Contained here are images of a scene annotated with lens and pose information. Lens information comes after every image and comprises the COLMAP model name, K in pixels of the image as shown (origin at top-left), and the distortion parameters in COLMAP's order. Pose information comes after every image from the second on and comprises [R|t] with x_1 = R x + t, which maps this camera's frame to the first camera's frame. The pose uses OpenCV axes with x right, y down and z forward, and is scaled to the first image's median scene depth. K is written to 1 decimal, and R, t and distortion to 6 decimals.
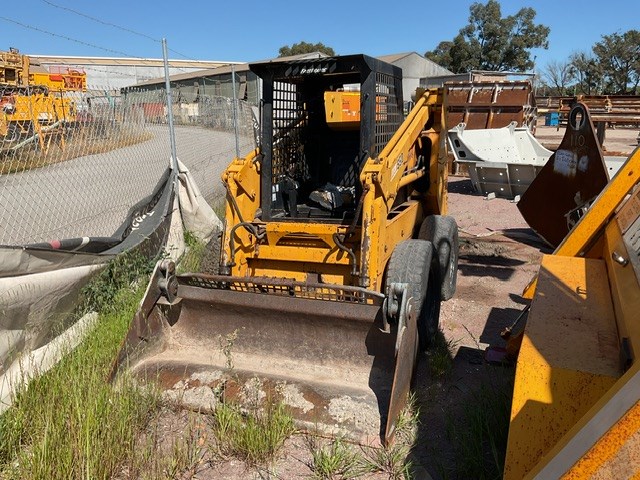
lens RADIAL K [[528.9, 0, 320.0], [0, 528.9, 240.0], [0, 0, 1]] dist [0.102131, -0.203000]
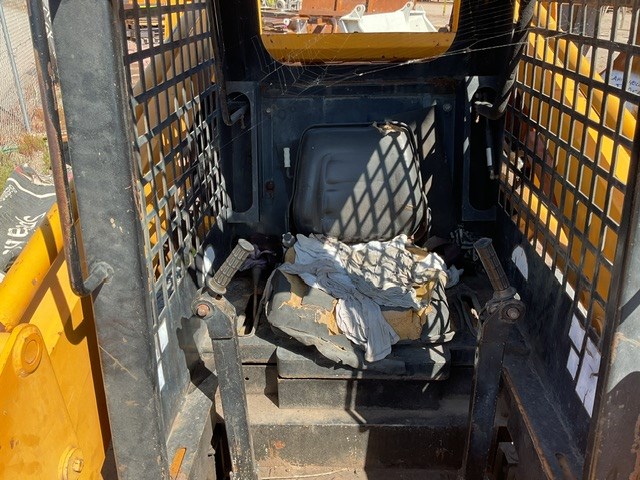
lens RADIAL K [[528.9, 0, 320.0], [0, 528.9, 240.0], [0, 0, 1]] dist [0.102131, -0.203000]
pose [[0.946143, -0.125807, 0.298307, -0.085442], [0.058303, 0.972557, 0.225242, -0.212650], [-0.318457, -0.195719, 0.927512, 0.799427]]
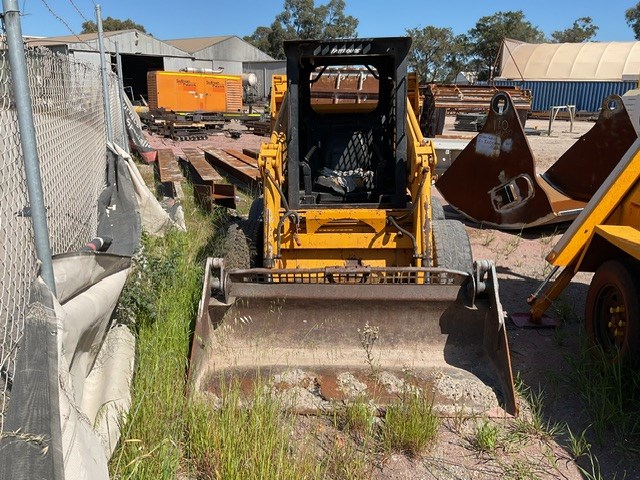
lens RADIAL K [[528.9, 0, 320.0], [0, 528.9, 240.0], [0, 0, 1]] dist [0.102131, -0.203000]
pose [[0.944307, -0.066065, 0.322365, -0.371741], [0.057150, 0.997678, 0.037051, -0.012662], [-0.324064, -0.016564, 0.945890, 0.087252]]
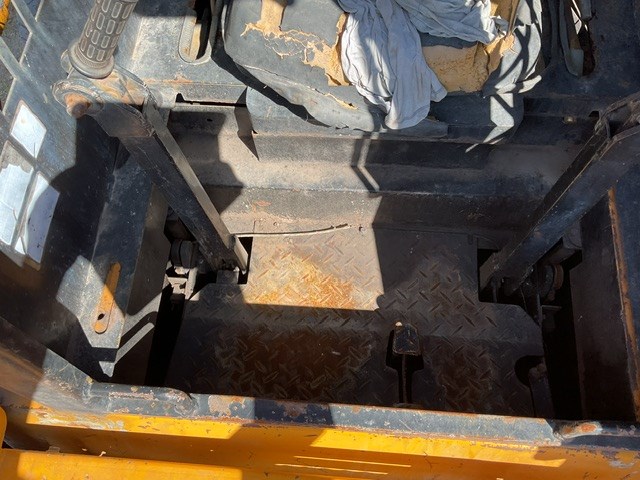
lens RADIAL K [[528.9, 0, 320.0], [0, 528.9, 240.0], [0, 0, 1]] dist [0.102131, -0.203000]
pose [[0.955478, -0.273284, 0.111259, -0.030308], [0.061405, 0.552979, 0.830929, -0.213522], [-0.288604, -0.787103, 0.545140, 0.938750]]
